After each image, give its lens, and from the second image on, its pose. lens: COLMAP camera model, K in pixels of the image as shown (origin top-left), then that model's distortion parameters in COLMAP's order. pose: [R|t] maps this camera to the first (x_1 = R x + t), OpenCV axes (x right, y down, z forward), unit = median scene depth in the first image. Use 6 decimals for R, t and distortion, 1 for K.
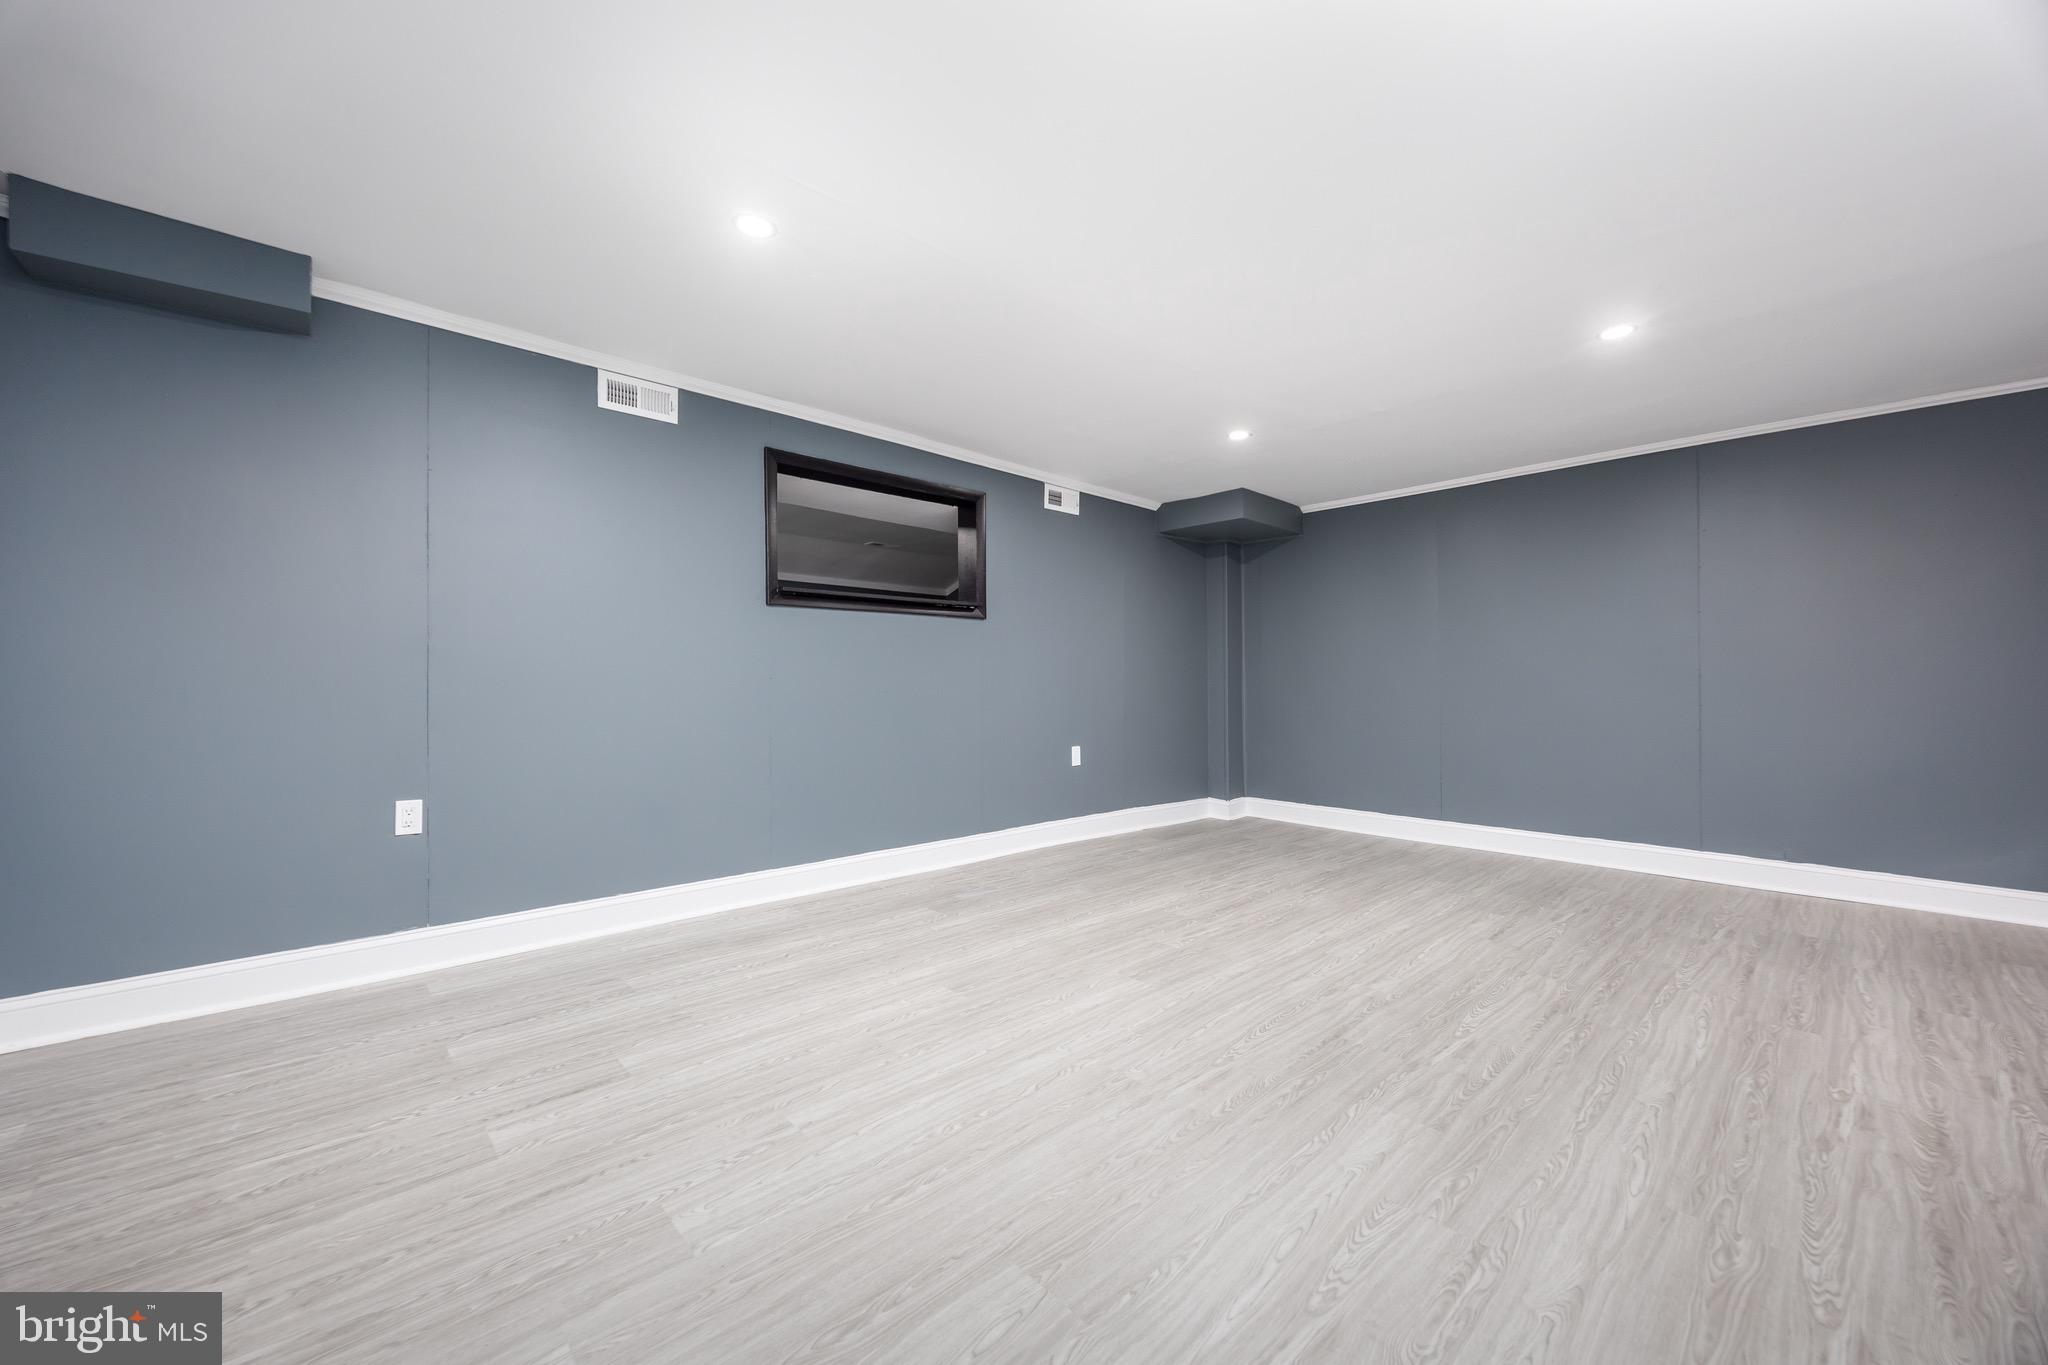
lens RADIAL K [[789.9, 0, 1014.2], [0, 789.9, 674.8], [0, 0, 1]] dist [-0.001828, 0.000502]
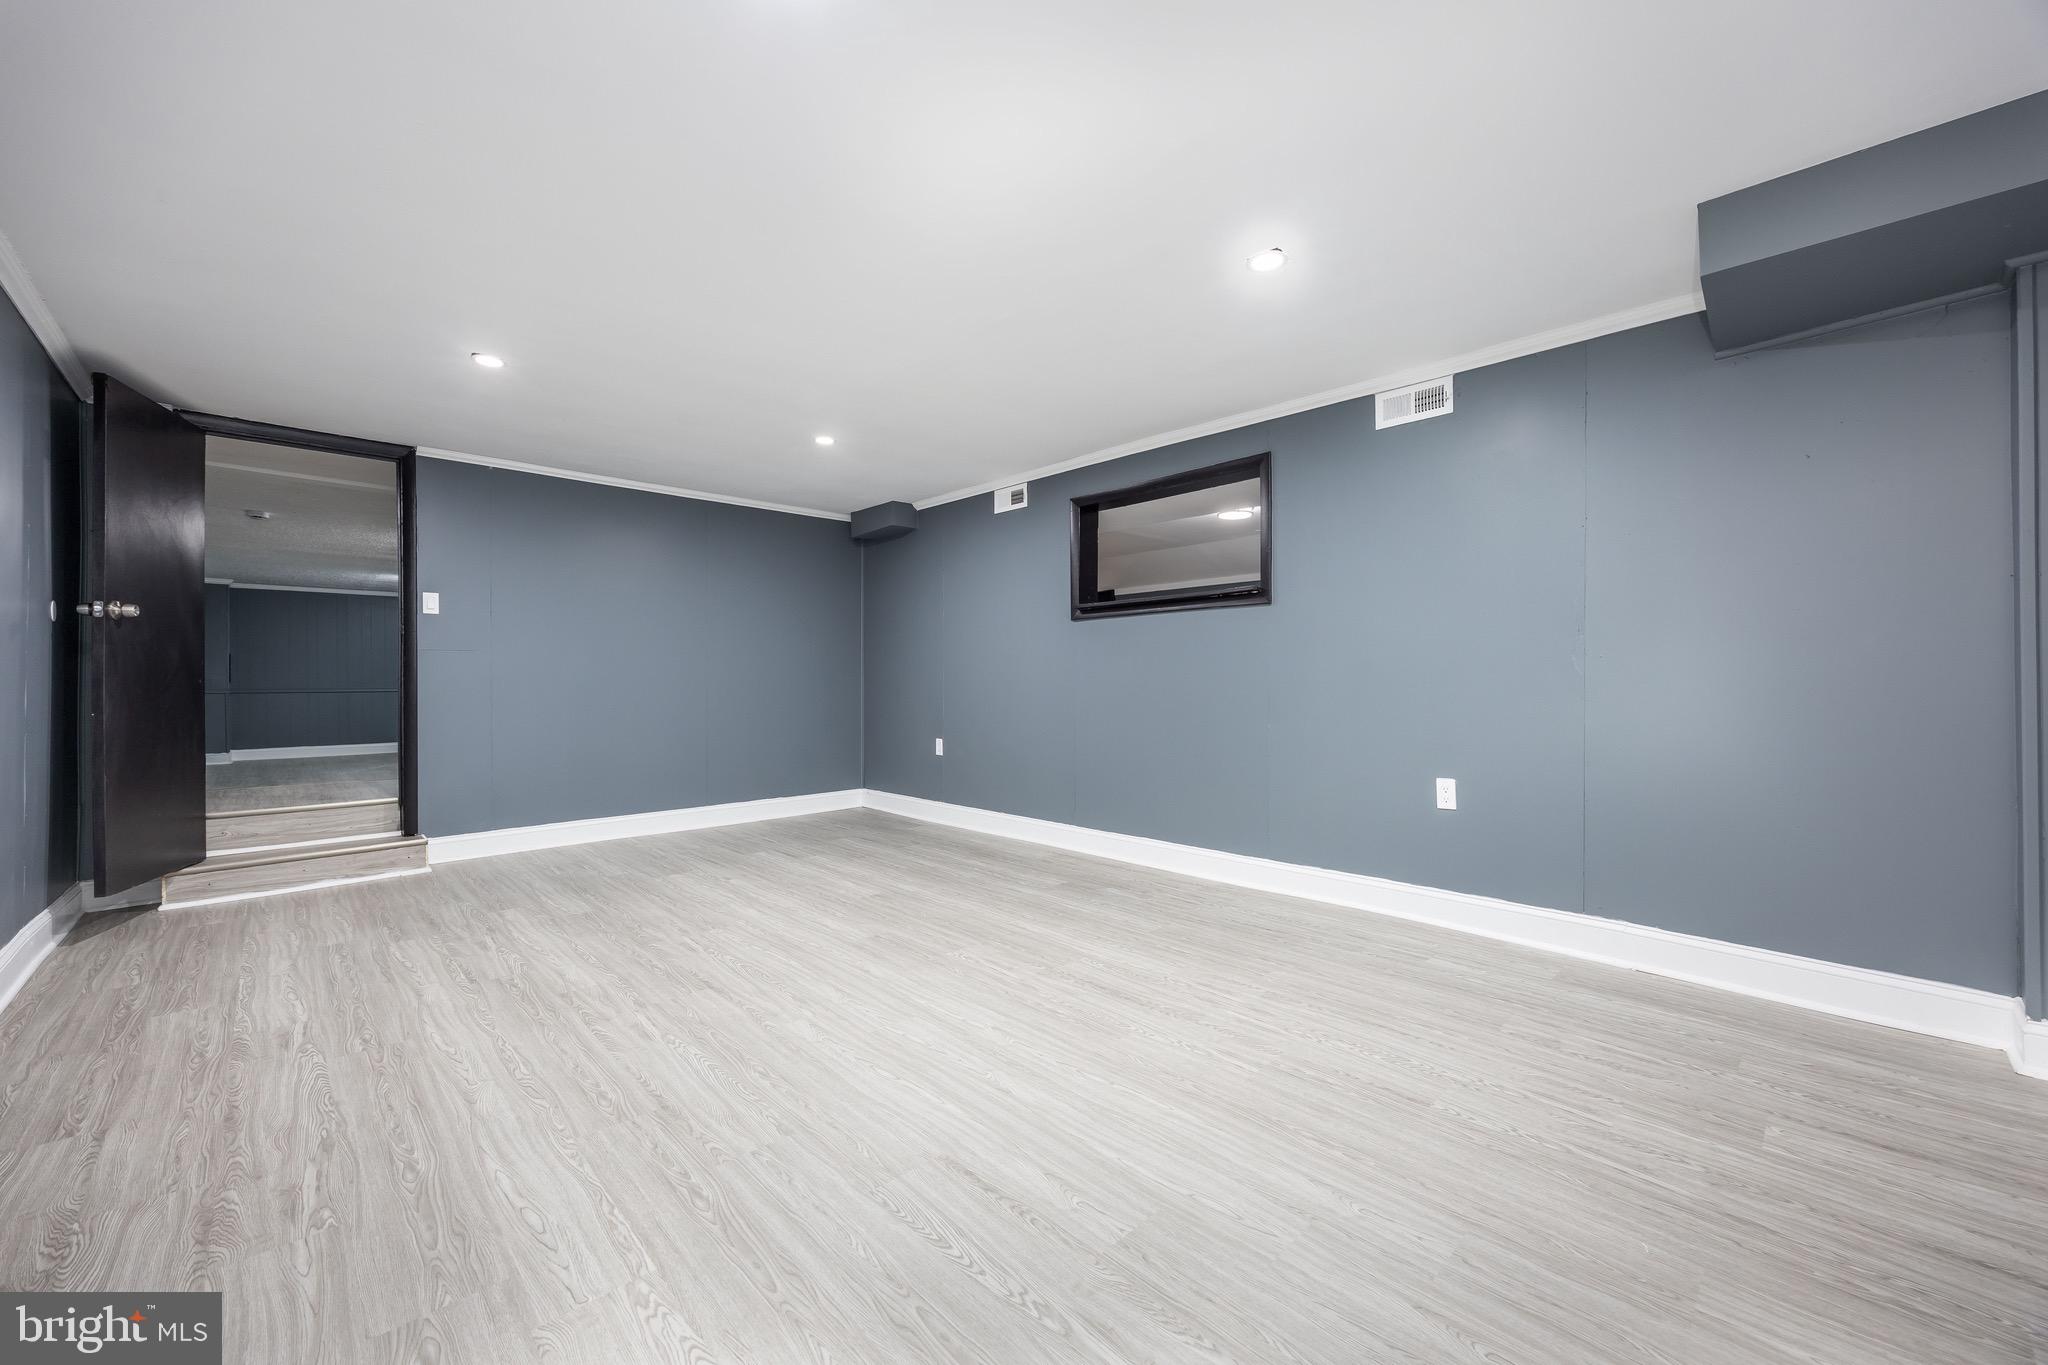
lens RADIAL K [[789.9, 0, 1027.2], [0, 789.9, 683.2], [0, 0, 1]] dist [-0.001828, 0.000502]
pose [[0.015259, 0.001552, -0.999882, 1.702943], [0.015757, 0.999874, 0.001792, 0.017141], [0.999759, -0.015782, 0.015233, 1.570850]]
